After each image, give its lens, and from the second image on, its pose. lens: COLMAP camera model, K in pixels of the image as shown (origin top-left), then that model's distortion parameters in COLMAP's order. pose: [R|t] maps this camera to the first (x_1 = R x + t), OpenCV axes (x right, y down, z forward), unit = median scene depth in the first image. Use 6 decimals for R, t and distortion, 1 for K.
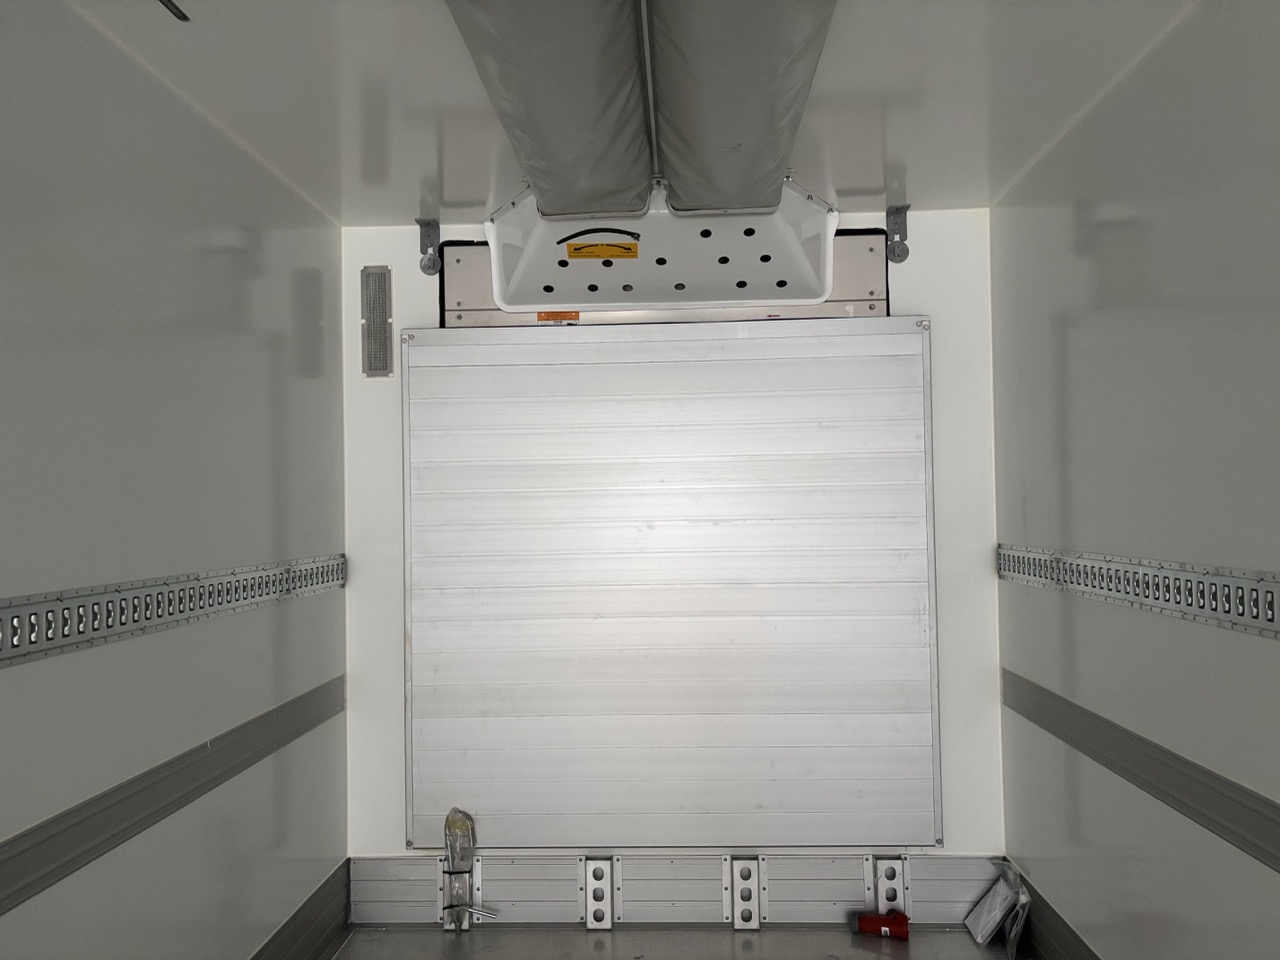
lens RADIAL K [[975.8, 0, 641.9], [0, 975.8, 480.6], [0, 0, 1]] dist [0.042967, -0.039910]
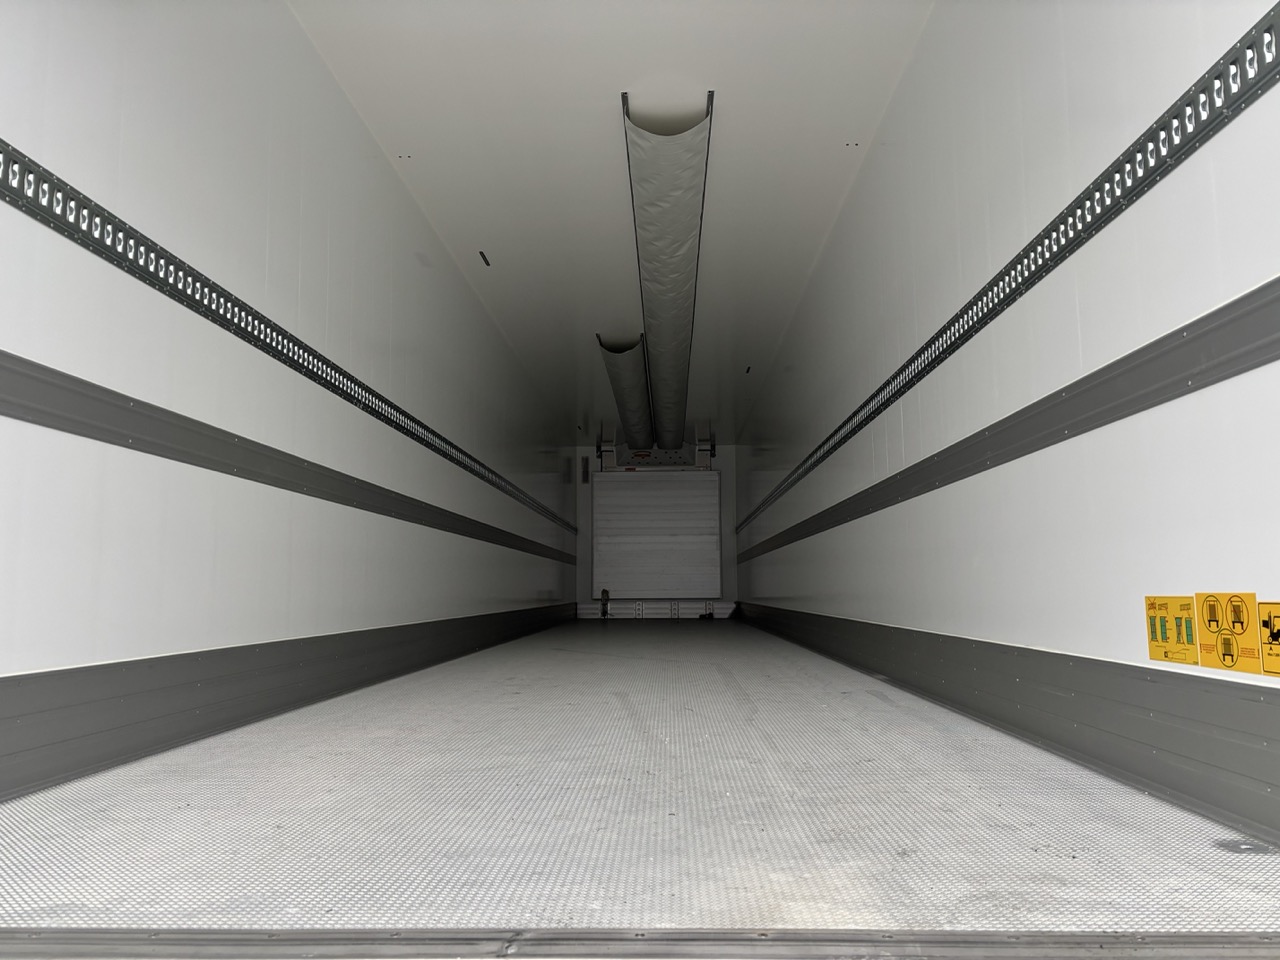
lens RADIAL K [[975.8, 0, 639.6], [0, 975.8, 480.4], [0, 0, 1]] dist [0.042967, -0.039910]
pose [[0.999784, 0.013619, 0.015706, -0.110863], [-0.011889, 0.994351, -0.105469, 0.306580], [-0.017053, 0.105260, 0.994299, -3.044844]]
